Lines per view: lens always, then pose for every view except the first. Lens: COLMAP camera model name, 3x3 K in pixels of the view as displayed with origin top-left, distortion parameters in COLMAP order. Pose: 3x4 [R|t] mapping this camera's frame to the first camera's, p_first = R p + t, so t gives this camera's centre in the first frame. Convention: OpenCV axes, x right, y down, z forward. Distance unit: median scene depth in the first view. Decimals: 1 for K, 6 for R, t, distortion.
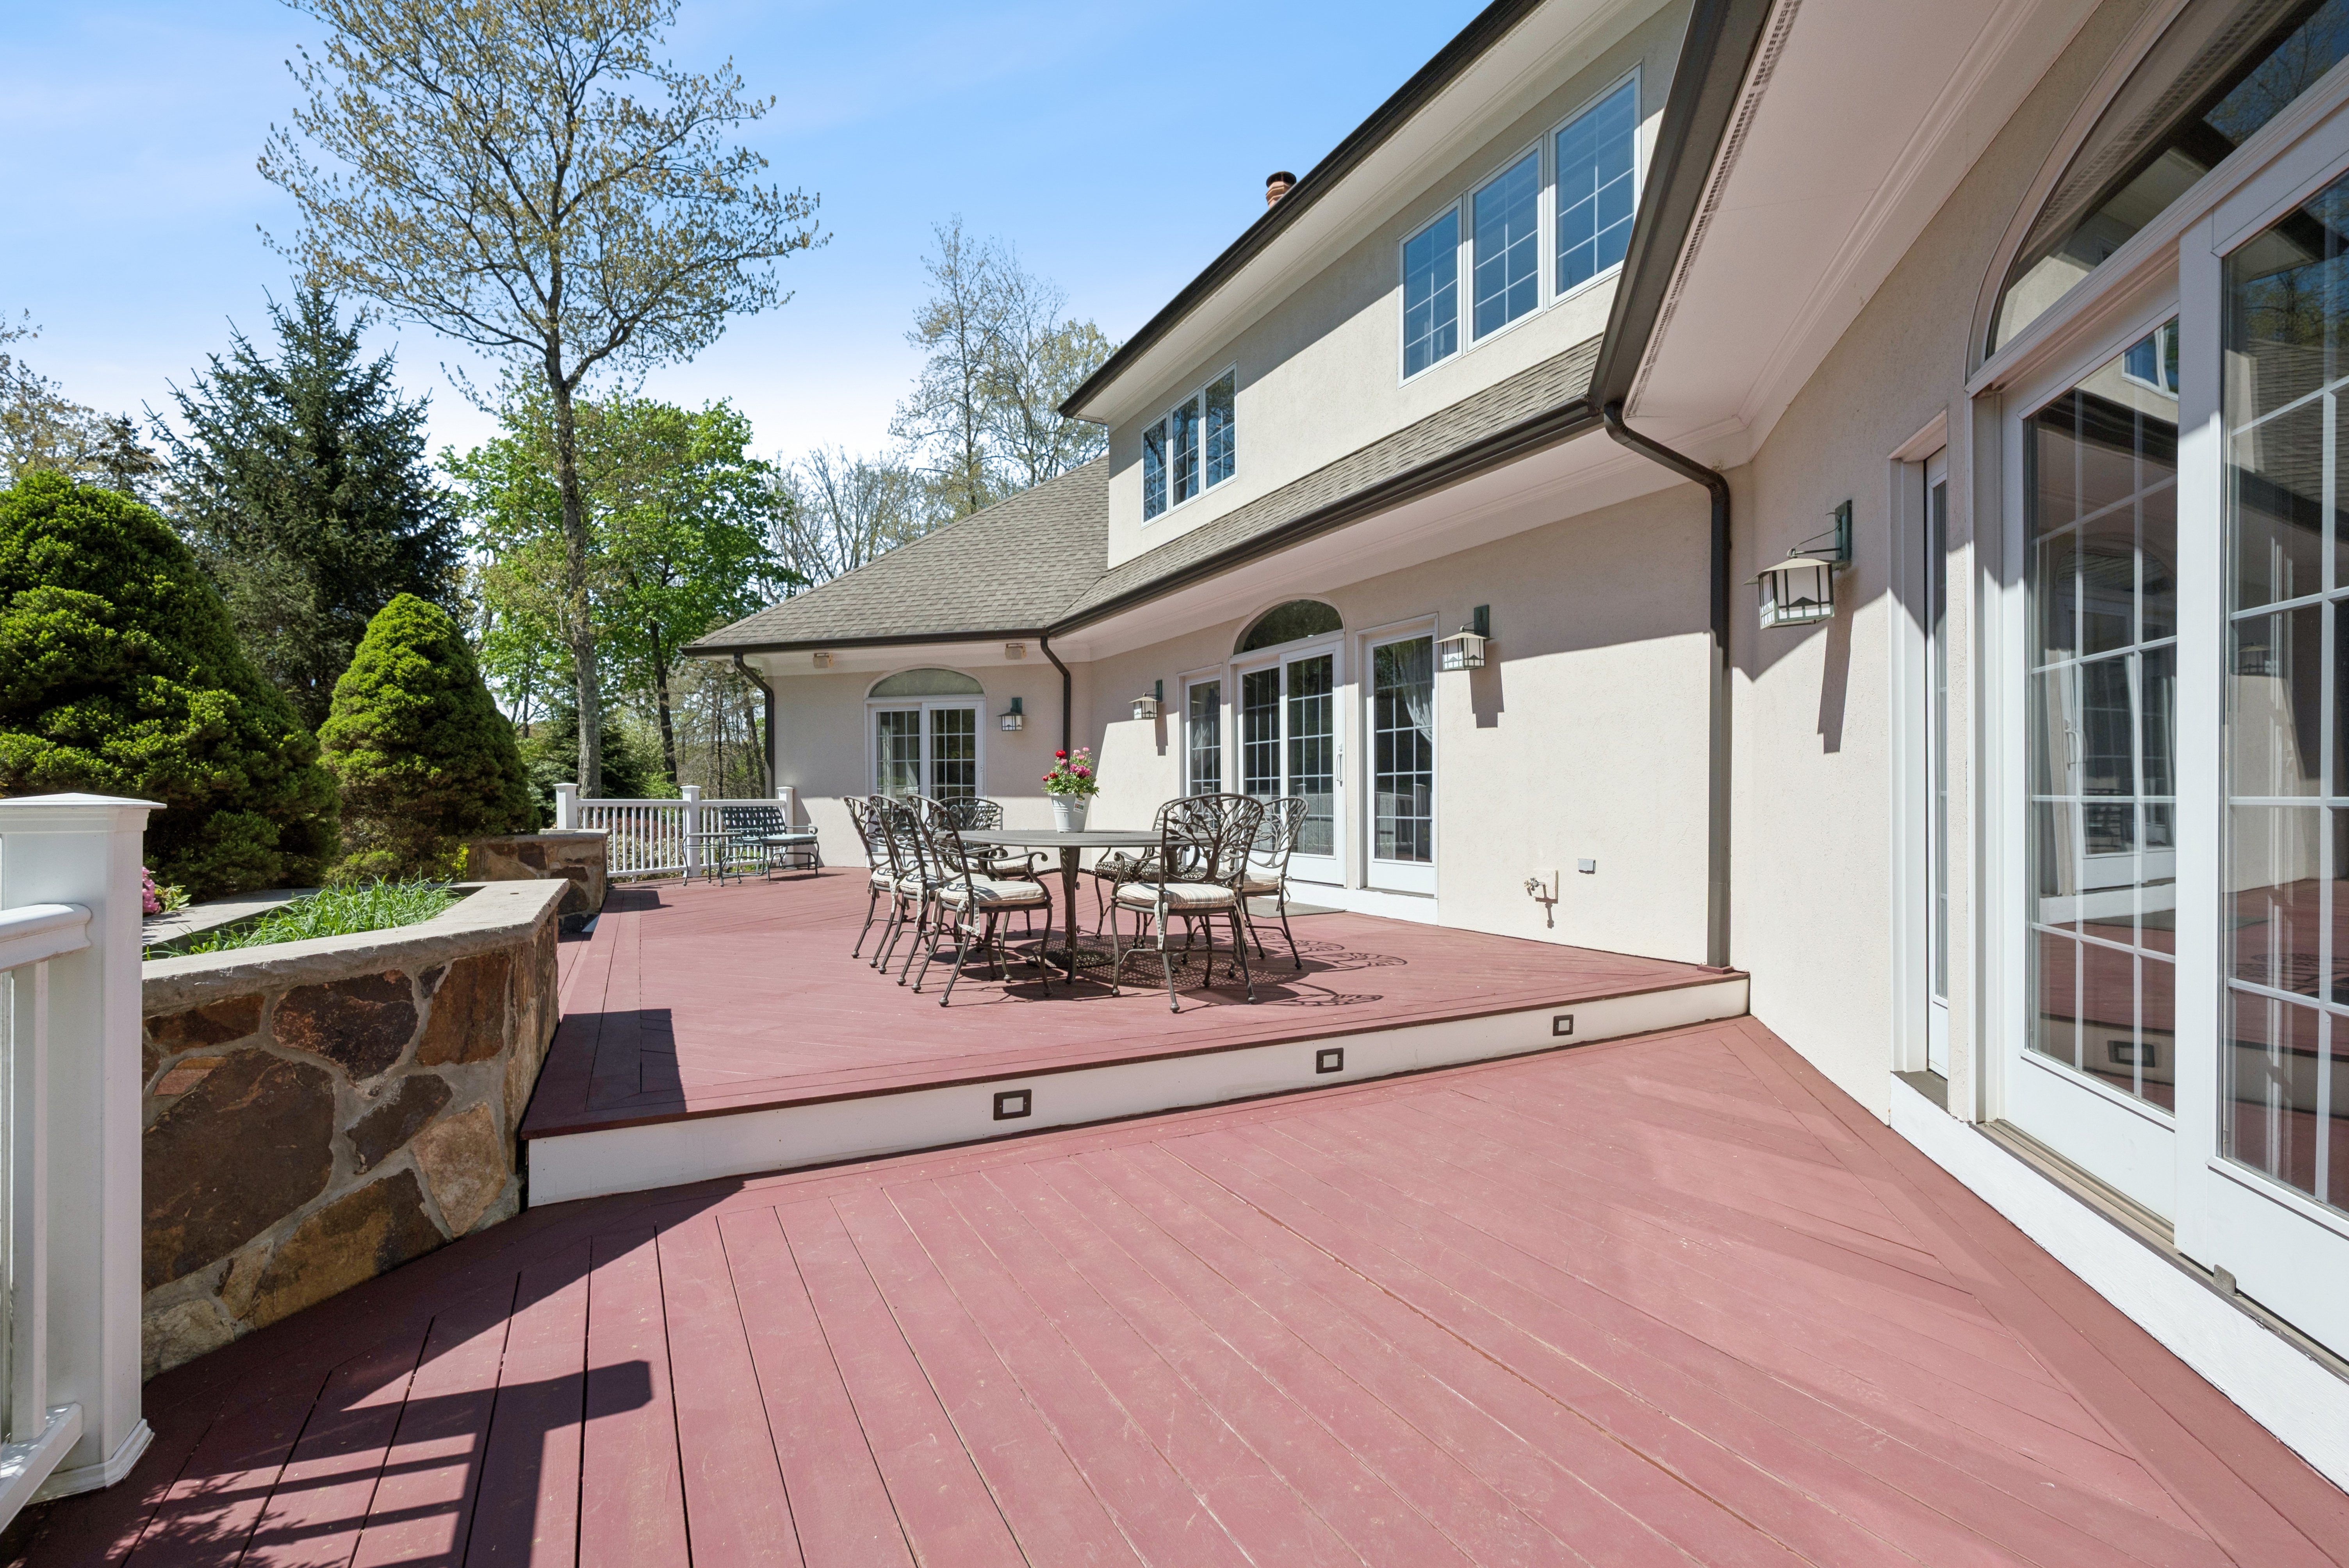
lens RADIAL K [[1017.5, 0, 1174.5], [0, 1017.5, 784.0], [0, 0, 1]] dist [0.002320, -0.000235]
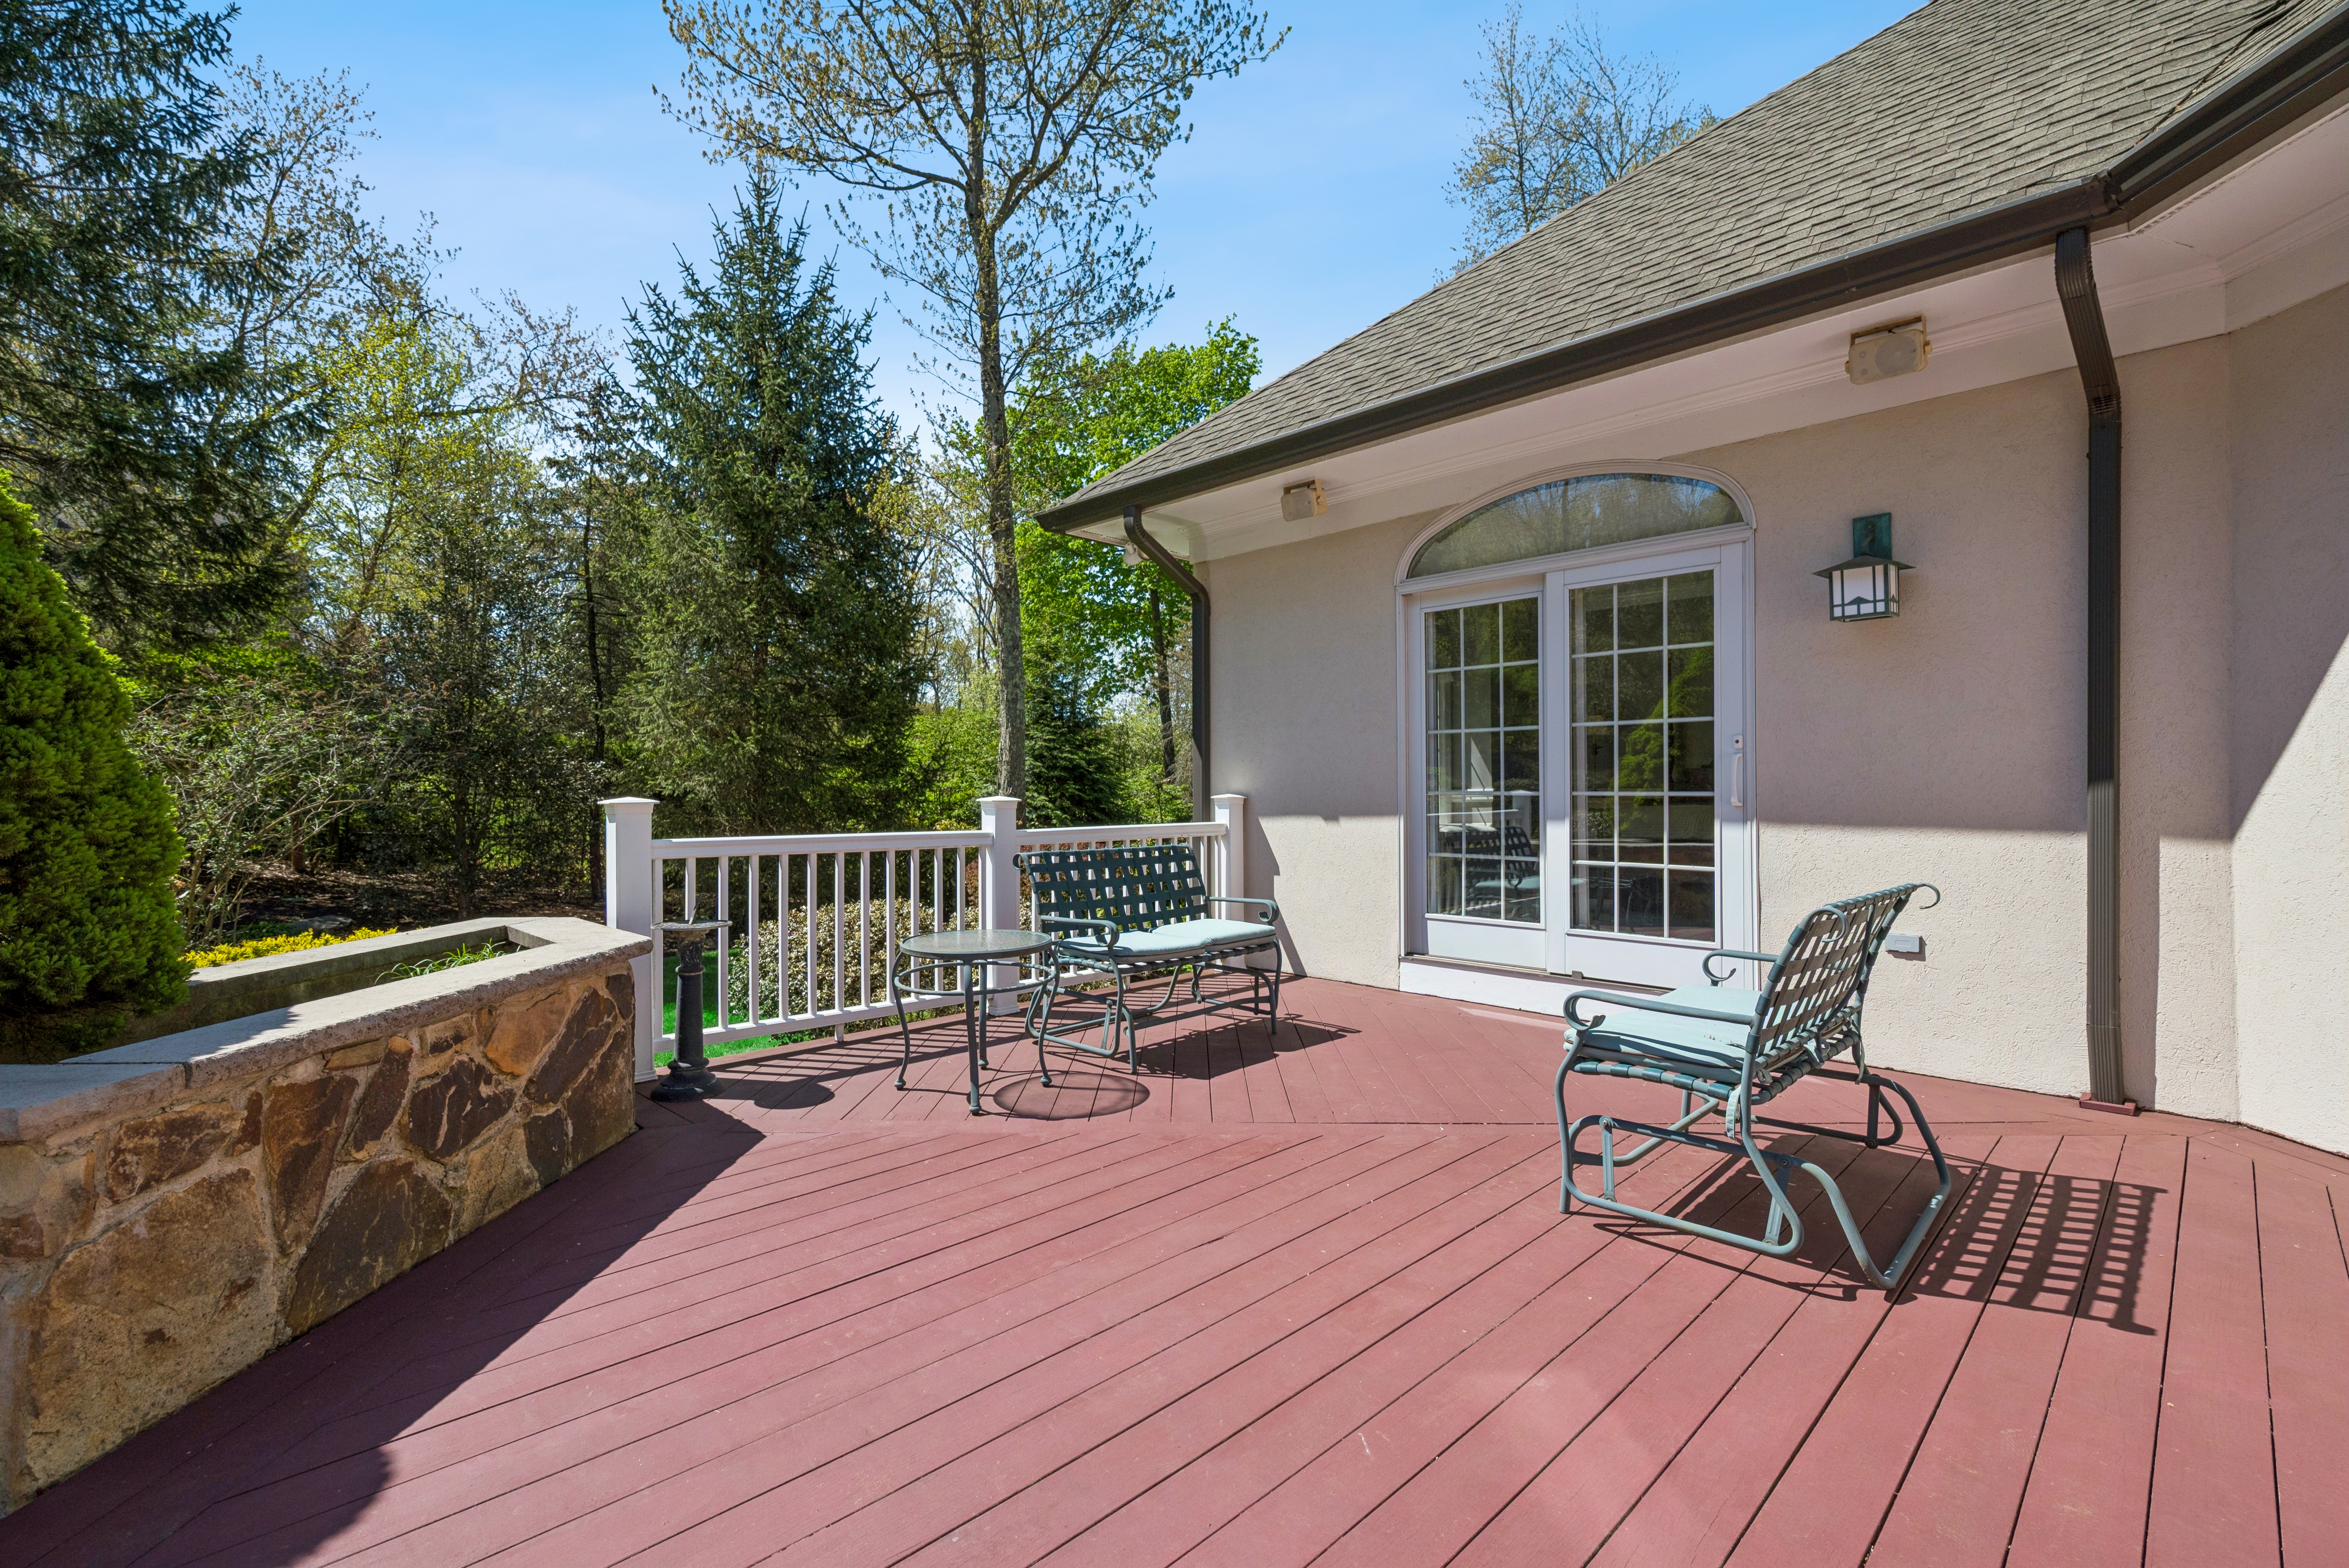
lens RADIAL K [[1036.8, 0, 1174.5], [0, 1036.8, 784.0], [0, 0, 1]] dist [0.041899, 0.000060]
pose [[0.875891, -0.003792, -0.482493, -0.174011], [0.007497, 0.999955, 0.005752, -0.004538], [0.482450, -0.008655, 0.875881, 0.565770]]
